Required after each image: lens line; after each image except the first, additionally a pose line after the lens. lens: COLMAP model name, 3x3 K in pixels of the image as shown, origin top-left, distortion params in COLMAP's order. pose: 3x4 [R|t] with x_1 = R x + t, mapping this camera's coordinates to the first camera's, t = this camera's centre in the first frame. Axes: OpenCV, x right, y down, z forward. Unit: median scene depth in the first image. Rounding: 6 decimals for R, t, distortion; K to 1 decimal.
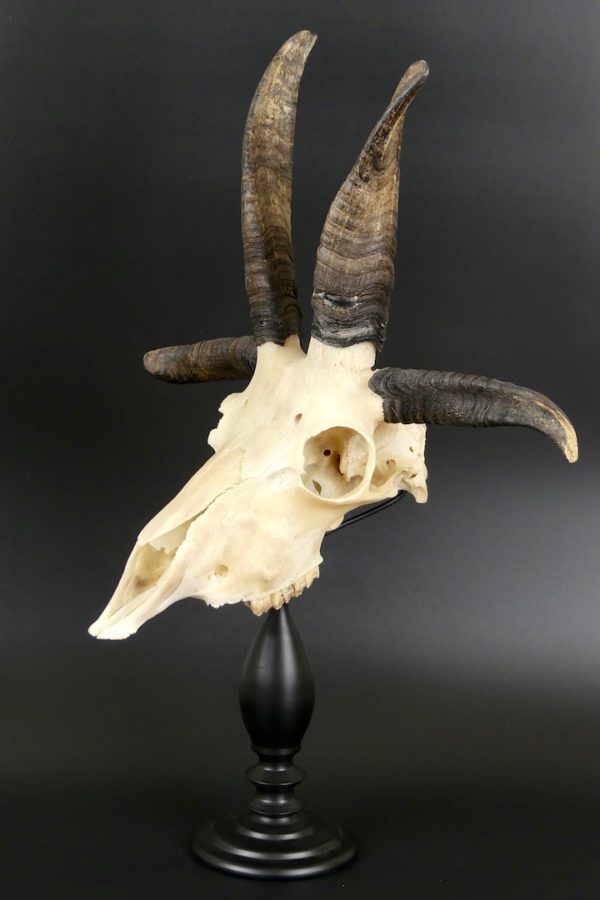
lens RADIAL K [[2463.7, 0, 300.0], [0, 2463.7, 450.0], [0, 0, 1]] dist [-0.080575, -0.238507]
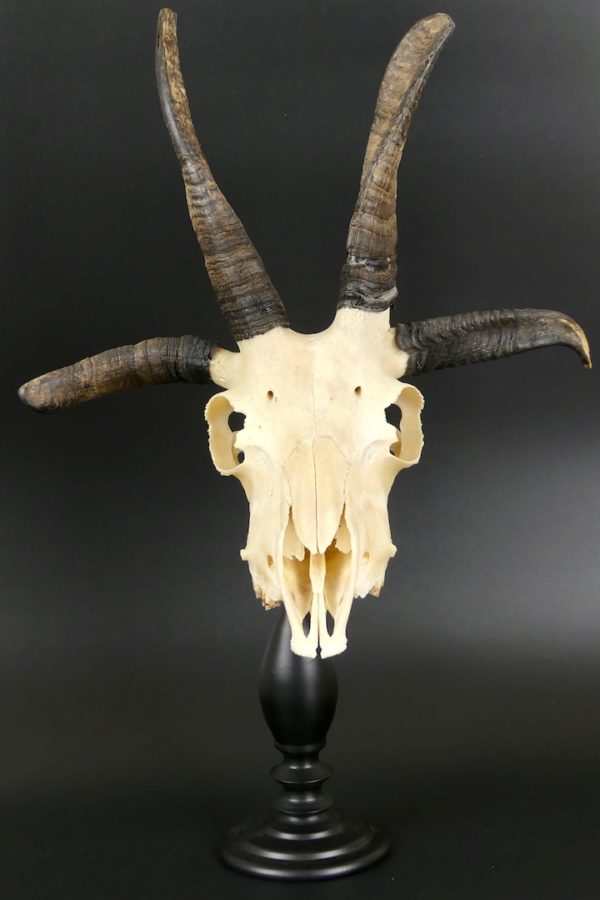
lens RADIAL K [[2463.7, 0, 300.0], [0, 2463.7, 450.0], [0, 0, 1]] dist [-0.080575, -0.238507]
pose [[0.607215, -0.227024, 0.761413, -0.772882], [0.225635, 0.968127, 0.108718, -0.103021], [-0.761826, 0.105786, 0.639086, 0.396247]]
